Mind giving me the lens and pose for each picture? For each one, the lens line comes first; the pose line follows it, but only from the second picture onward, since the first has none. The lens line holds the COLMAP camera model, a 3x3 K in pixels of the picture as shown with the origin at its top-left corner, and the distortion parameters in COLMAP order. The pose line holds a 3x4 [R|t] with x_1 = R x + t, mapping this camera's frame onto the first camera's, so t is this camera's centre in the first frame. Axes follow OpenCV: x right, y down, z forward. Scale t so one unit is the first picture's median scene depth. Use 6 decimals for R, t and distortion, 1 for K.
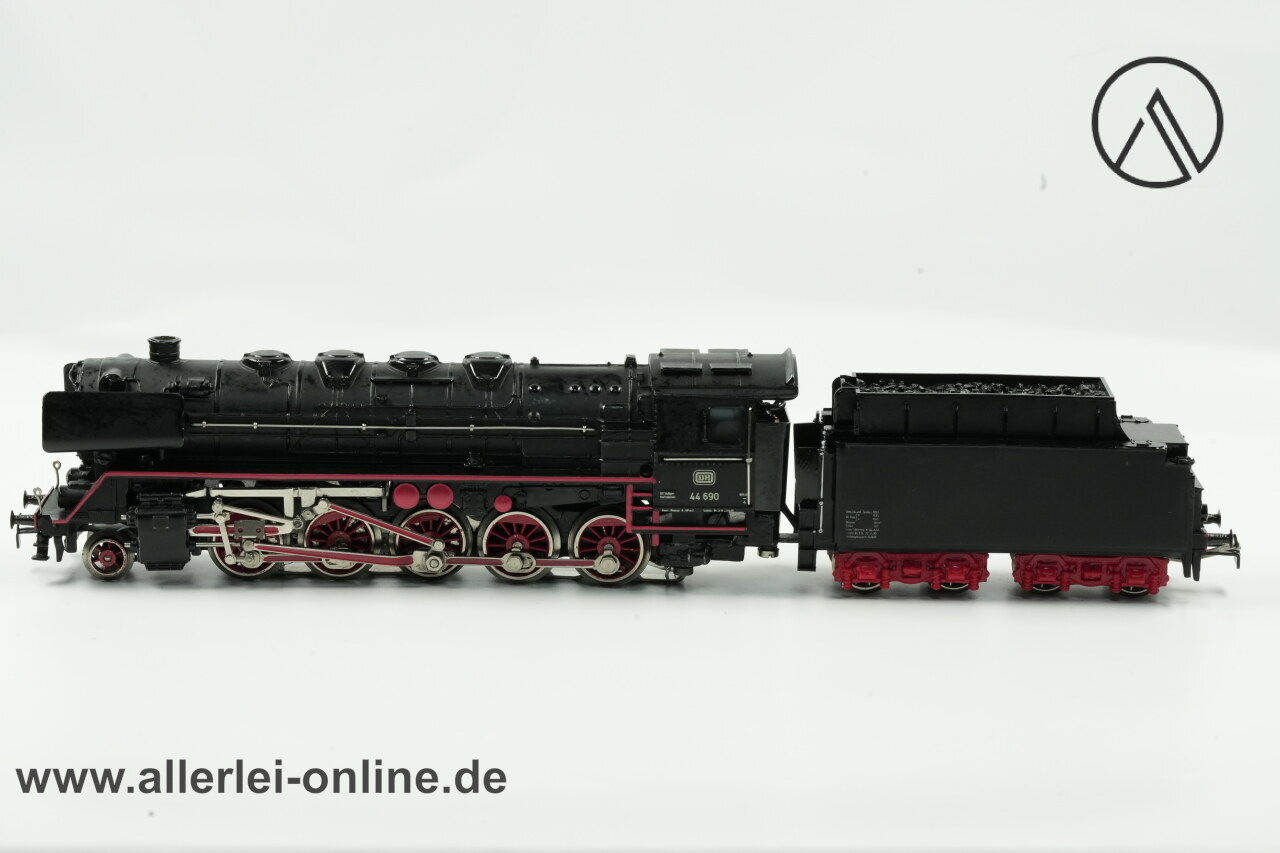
lens RADIAL K [[4684.4, 0, 641.3], [0, 4684.4, 423.1], [0, 0, 1]] dist [-0.237554, 0.000000]
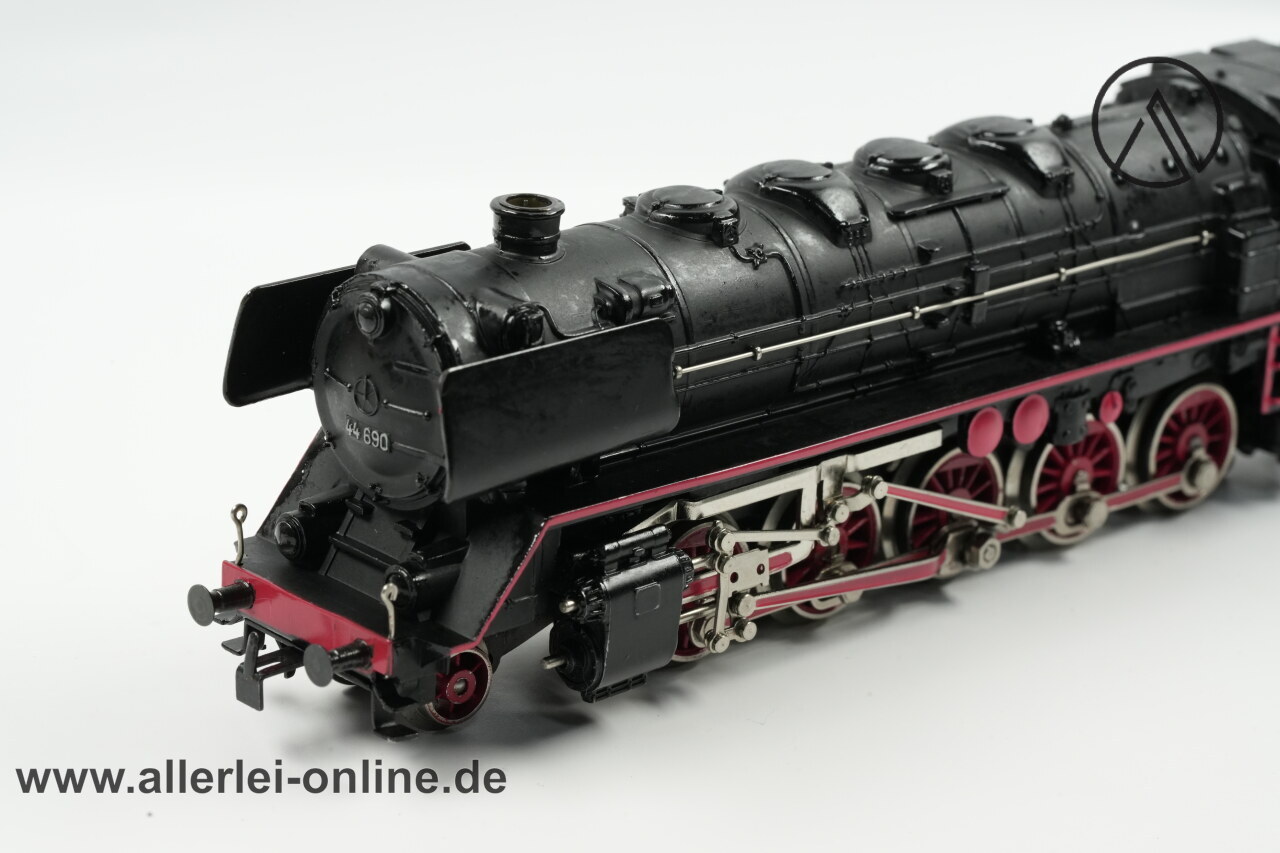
lens RADIAL K [[4684.4, 0, 639.0], [0, 4684.4, 426.8], [0, 0, 1]] dist [-0.237554, 0.000000]
pose [[0.748677, -0.203761, 0.630844, -0.392988], [0.113373, 0.976928, 0.180995, -0.079701], [-0.653168, -0.063986, 0.754504, 0.644653]]
